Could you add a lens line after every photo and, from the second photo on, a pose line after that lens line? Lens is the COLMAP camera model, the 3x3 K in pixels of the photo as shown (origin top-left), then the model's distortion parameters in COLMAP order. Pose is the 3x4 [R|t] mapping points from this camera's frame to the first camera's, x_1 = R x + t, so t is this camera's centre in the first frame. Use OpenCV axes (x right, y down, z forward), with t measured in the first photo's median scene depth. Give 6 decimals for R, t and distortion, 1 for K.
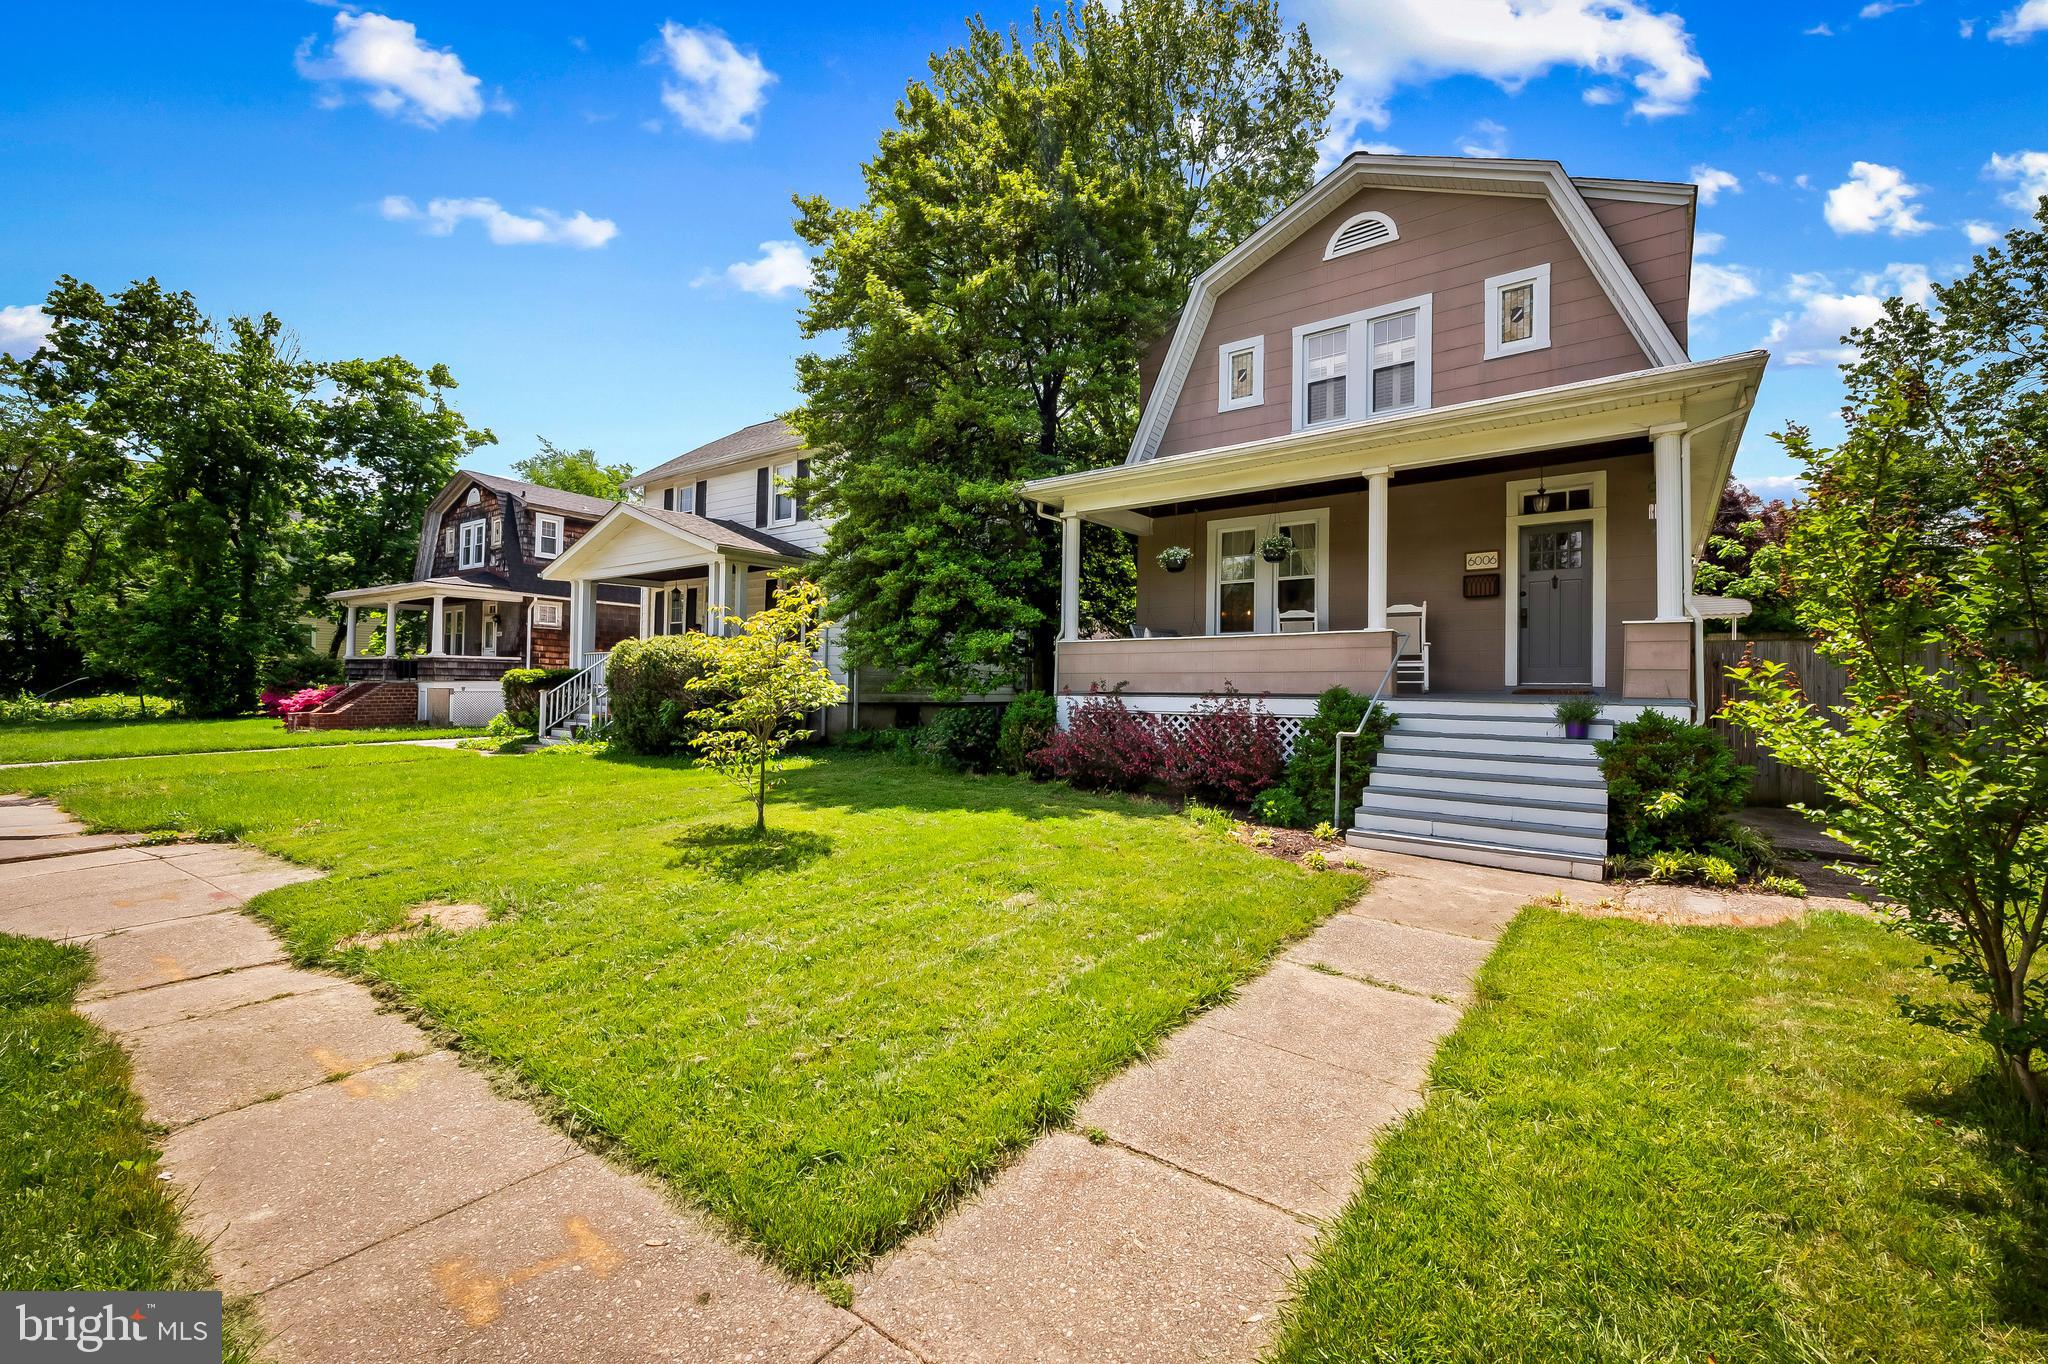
lens RADIAL K [[805.2, 0, 1026.6], [0, 805.2, 659.5], [0, 0, 1]] dist [-0.000740, 0.000013]
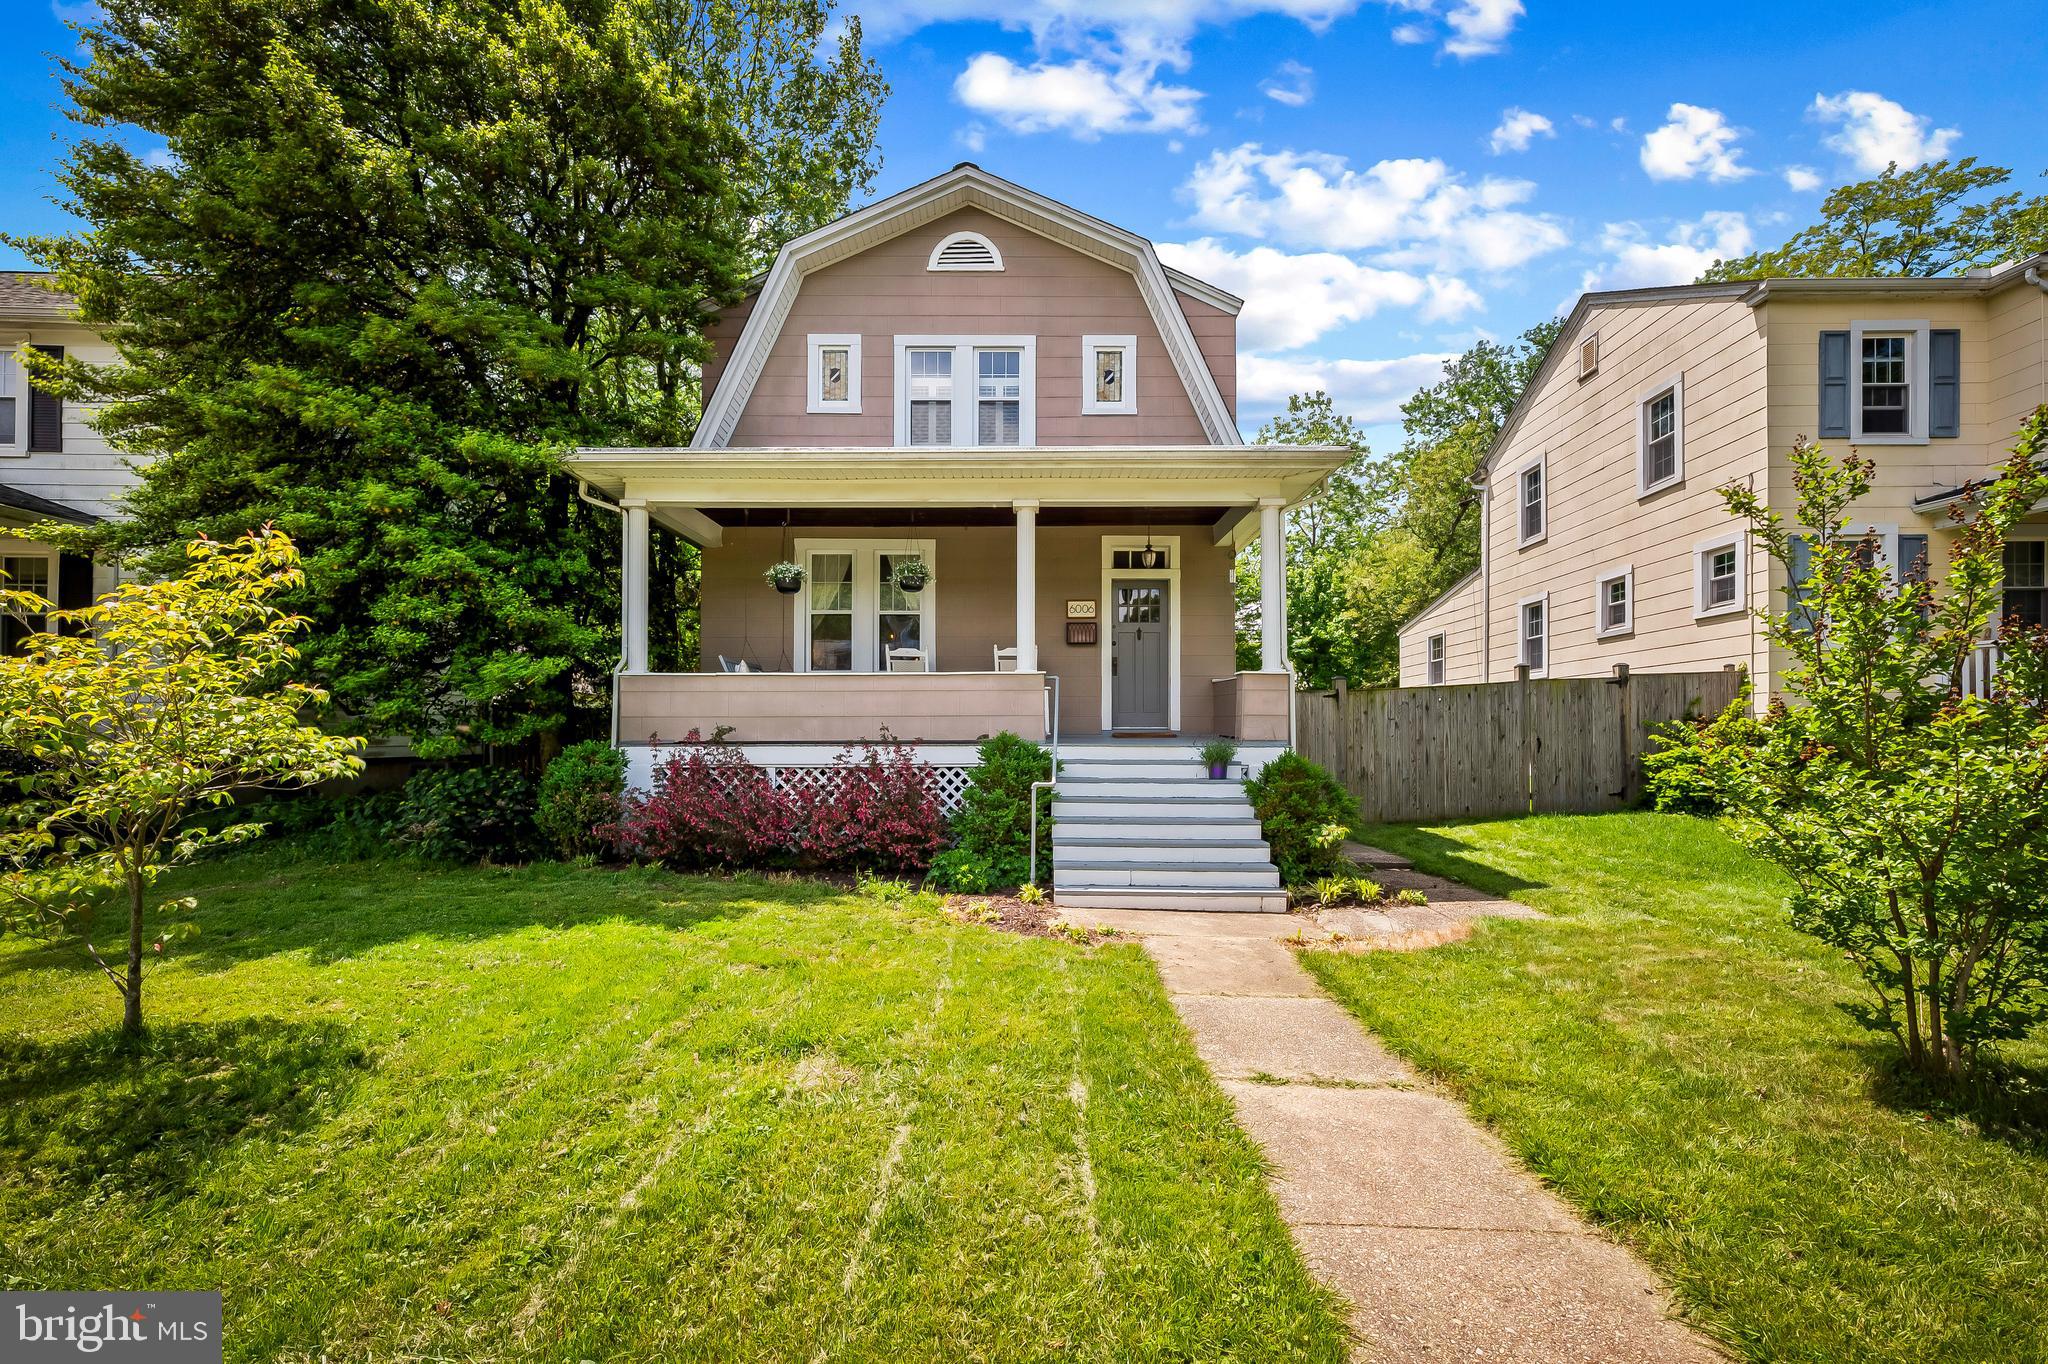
lens RADIAL K [[831.1, 0, 1030.0], [0, 831.1, 726.0], [0, 0, 1]] dist [-0.000875, -0.000079]
pose [[0.805003, -0.003368, 0.593261, -0.121387], [-0.012459, 0.999667, 0.022581, 0.004182], [-0.593140, -0.025569, 0.804694, 0.178776]]
